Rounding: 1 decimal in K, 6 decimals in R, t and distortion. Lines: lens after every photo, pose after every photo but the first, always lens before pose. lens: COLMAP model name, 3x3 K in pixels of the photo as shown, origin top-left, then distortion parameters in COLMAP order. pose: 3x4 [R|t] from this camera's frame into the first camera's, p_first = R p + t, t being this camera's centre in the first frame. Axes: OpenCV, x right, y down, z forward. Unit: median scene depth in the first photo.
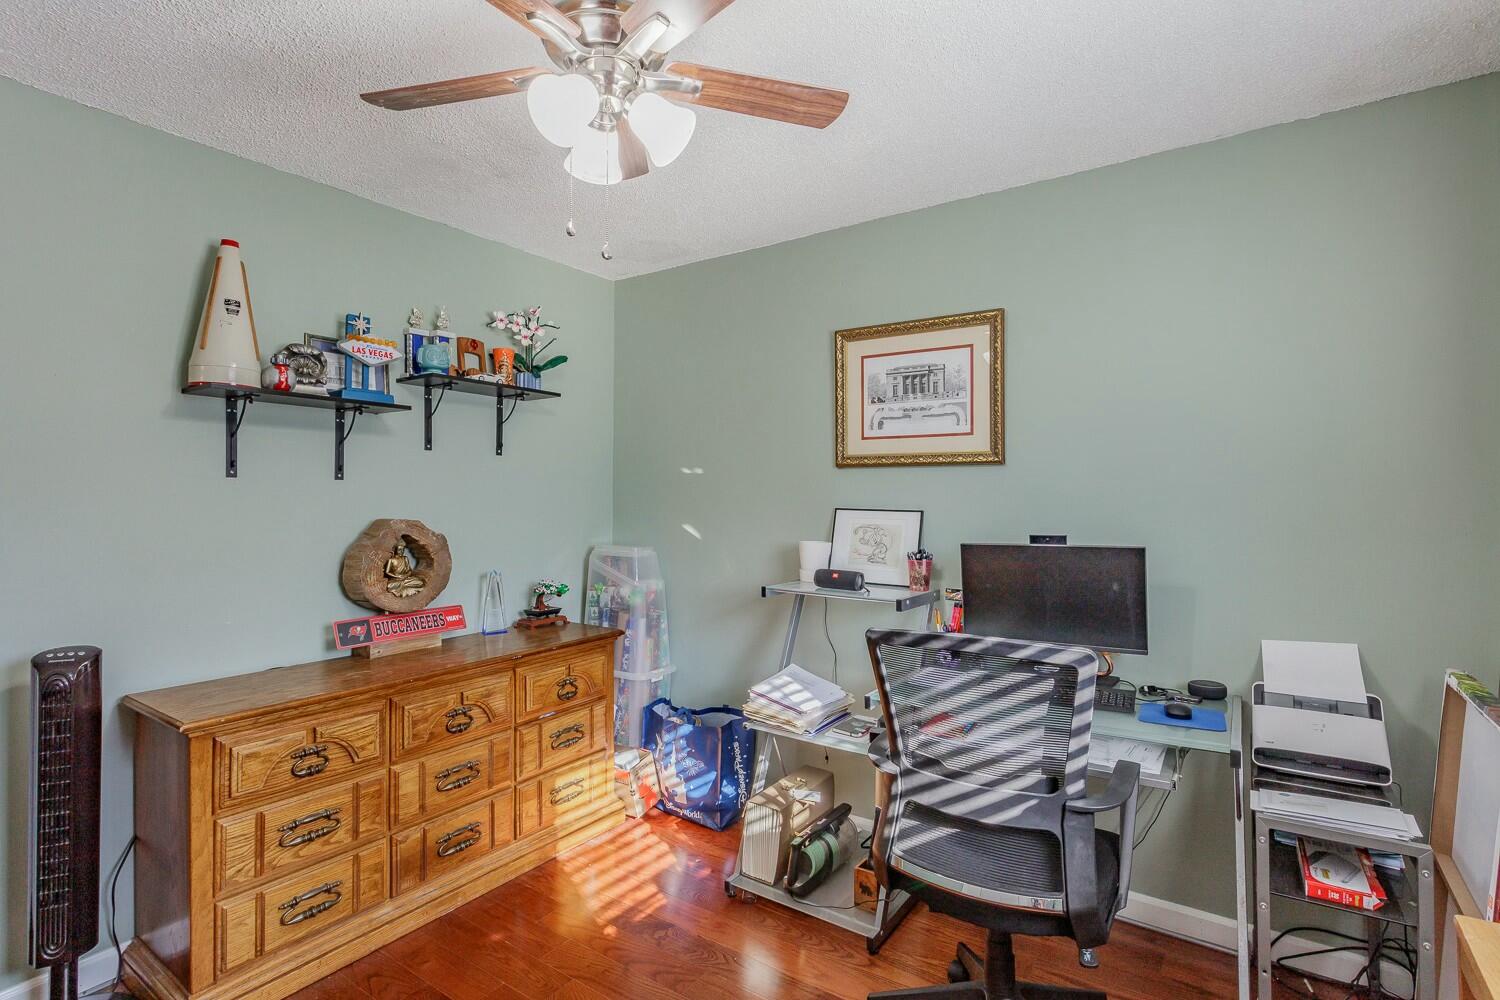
lens RADIAL K [[726.6, 0, 744.8], [0, 726.6, 494.8], [0, 0, 1]] dist [0.004339, 0.000420]
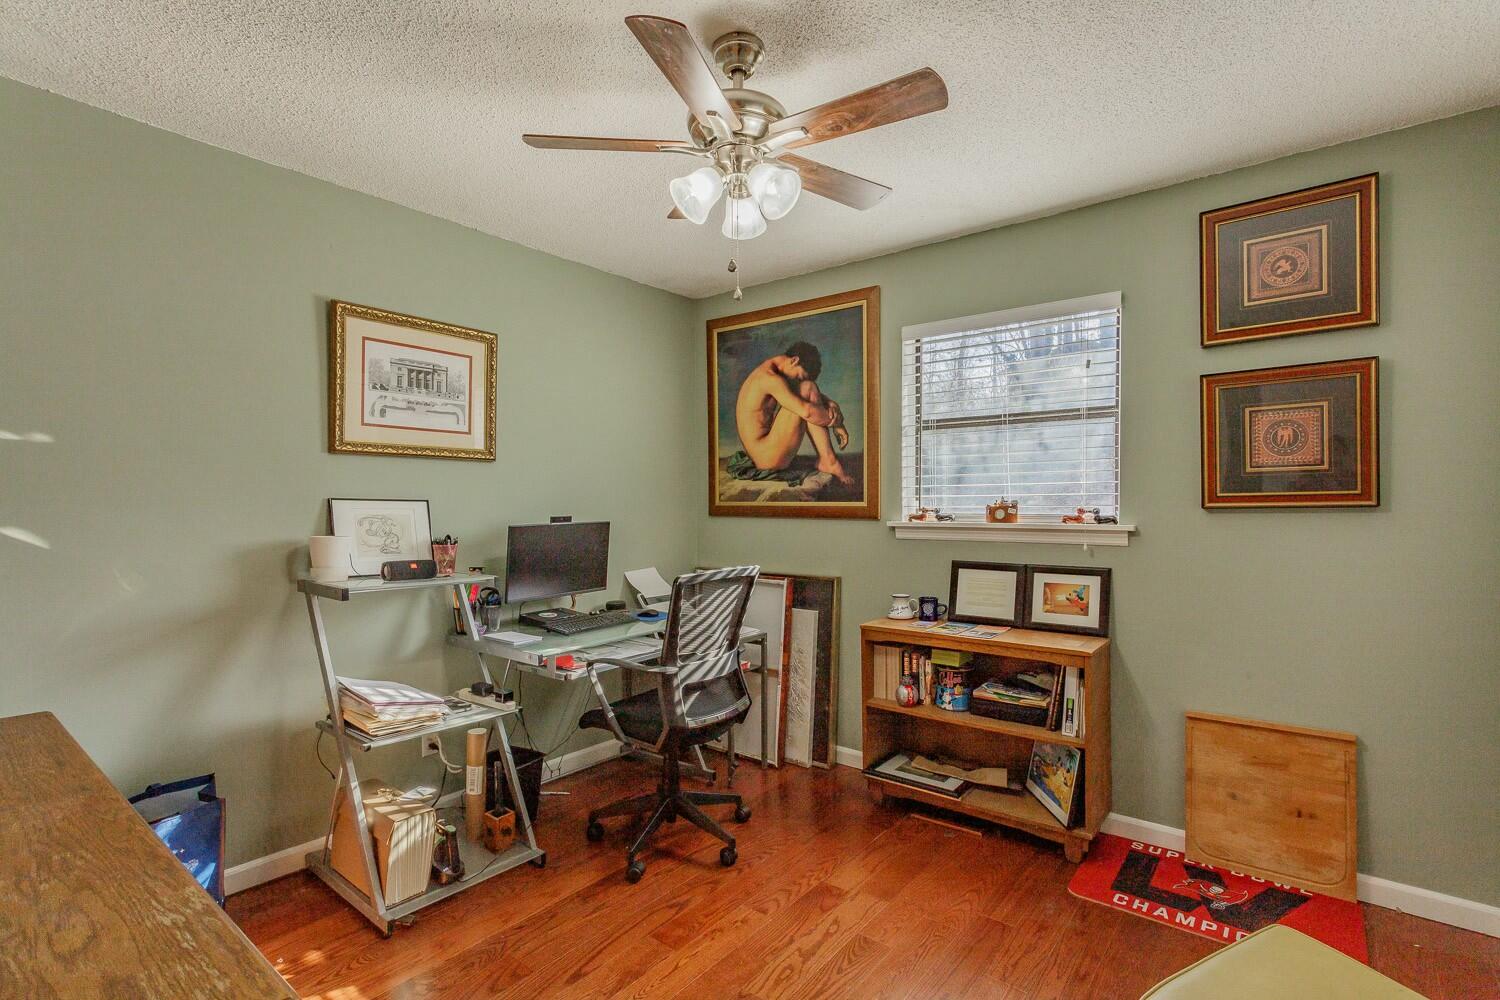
lens RADIAL K [[726.6, 0, 742.3], [0, 726.6, 498.4], [0, 0, 1]] dist [0.004339, 0.000420]
pose [[0.075866, -0.000325, 0.997118, -0.781433], [-0.012456, 0.999922, 0.001274, 0.012418], [-0.997040, -0.012517, 0.075856, 0.459004]]
